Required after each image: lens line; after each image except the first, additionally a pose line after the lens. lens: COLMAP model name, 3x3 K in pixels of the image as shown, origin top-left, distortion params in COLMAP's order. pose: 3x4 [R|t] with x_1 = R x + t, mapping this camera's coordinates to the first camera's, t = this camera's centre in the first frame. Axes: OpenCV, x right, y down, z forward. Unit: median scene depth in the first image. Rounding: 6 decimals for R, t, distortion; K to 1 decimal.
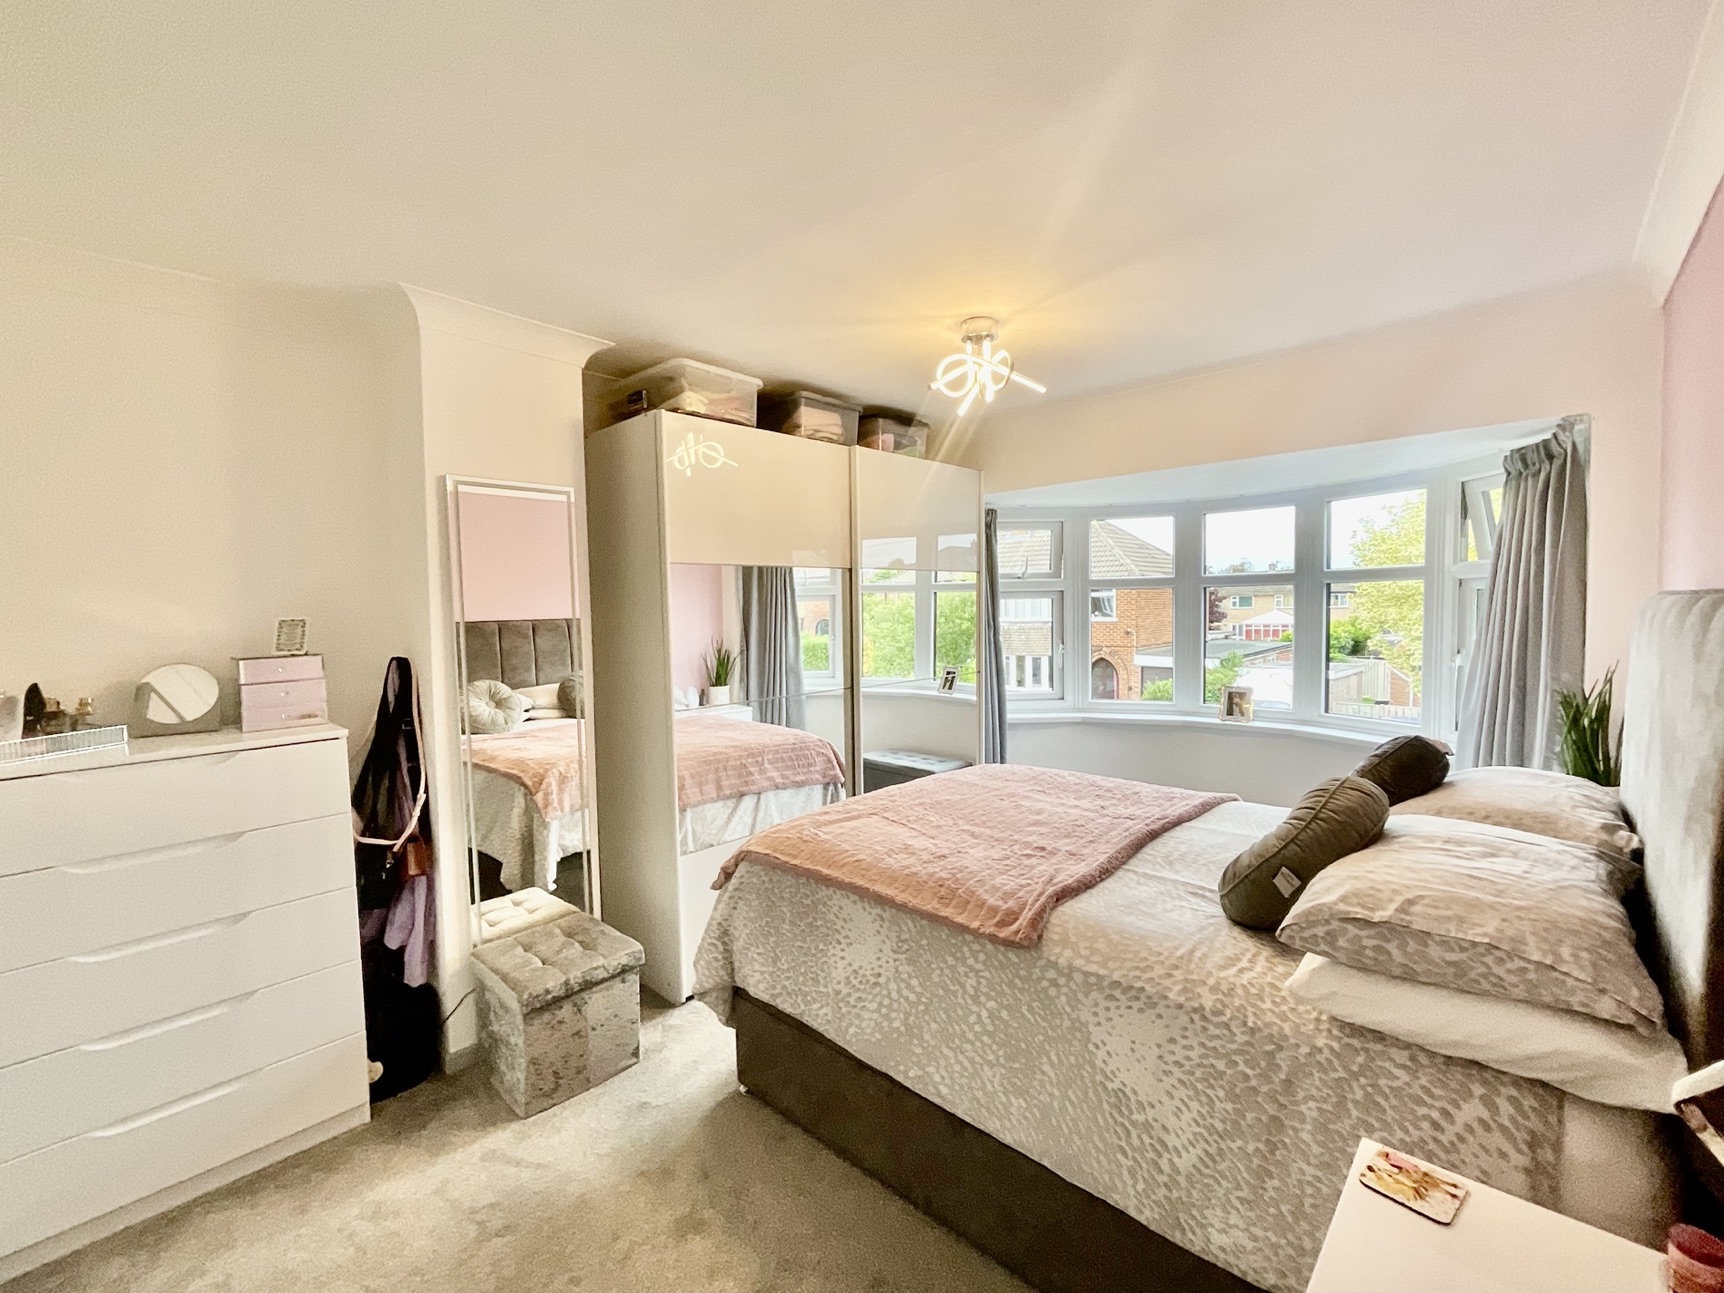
lens RADIAL K [[705.9, 0, 839.9], [0, 705.9, 649.8], [0, 0, 1]] dist [0.001201, 0.000963]
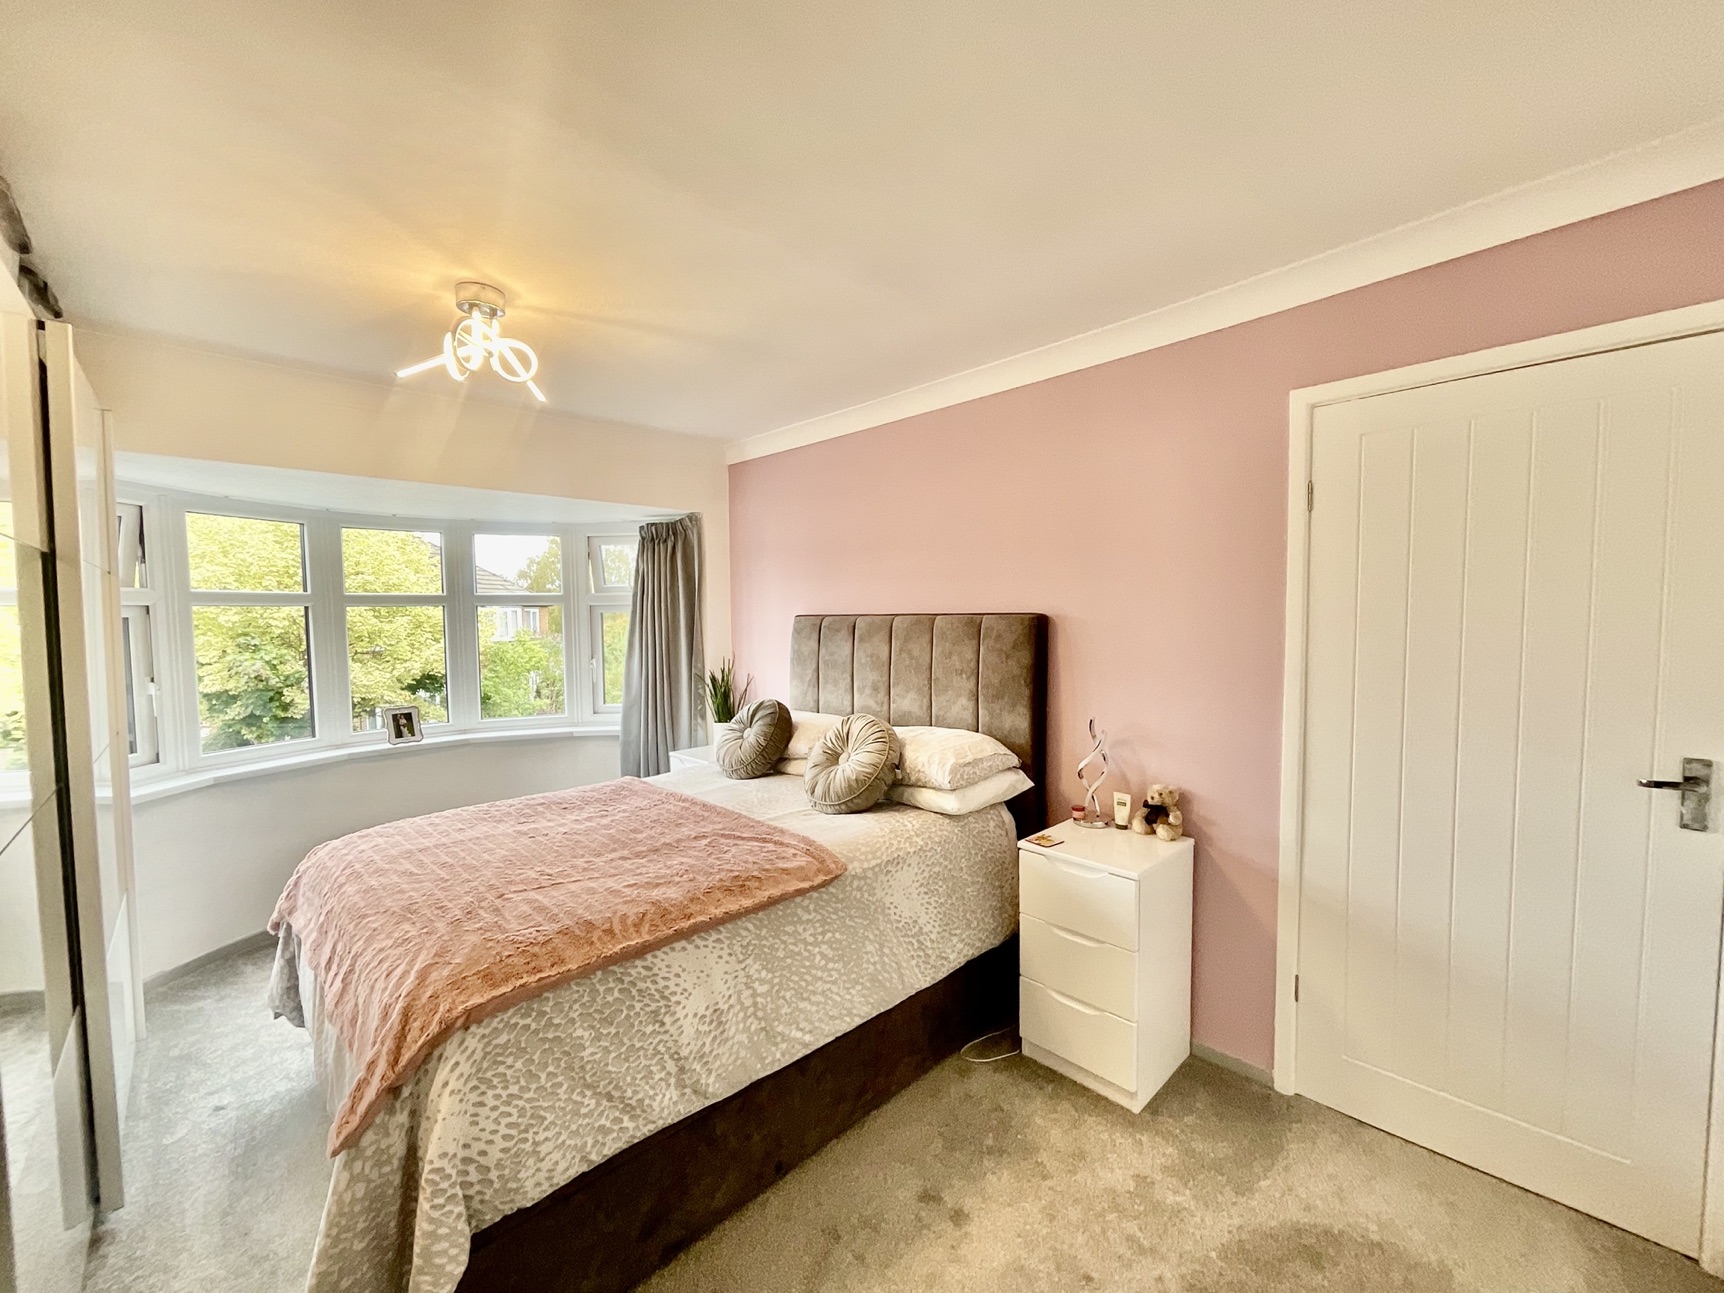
lens RADIAL K [[705.9, 0, 839.9], [0, 705.9, 649.8], [0, 0, 1]] dist [0.001201, 0.000963]
pose [[0.077250, -0.037339, 0.996312, -0.747751], [0.072593, 0.996857, 0.031731, -0.031054], [-0.994366, 0.069874, 0.079717, 0.623584]]
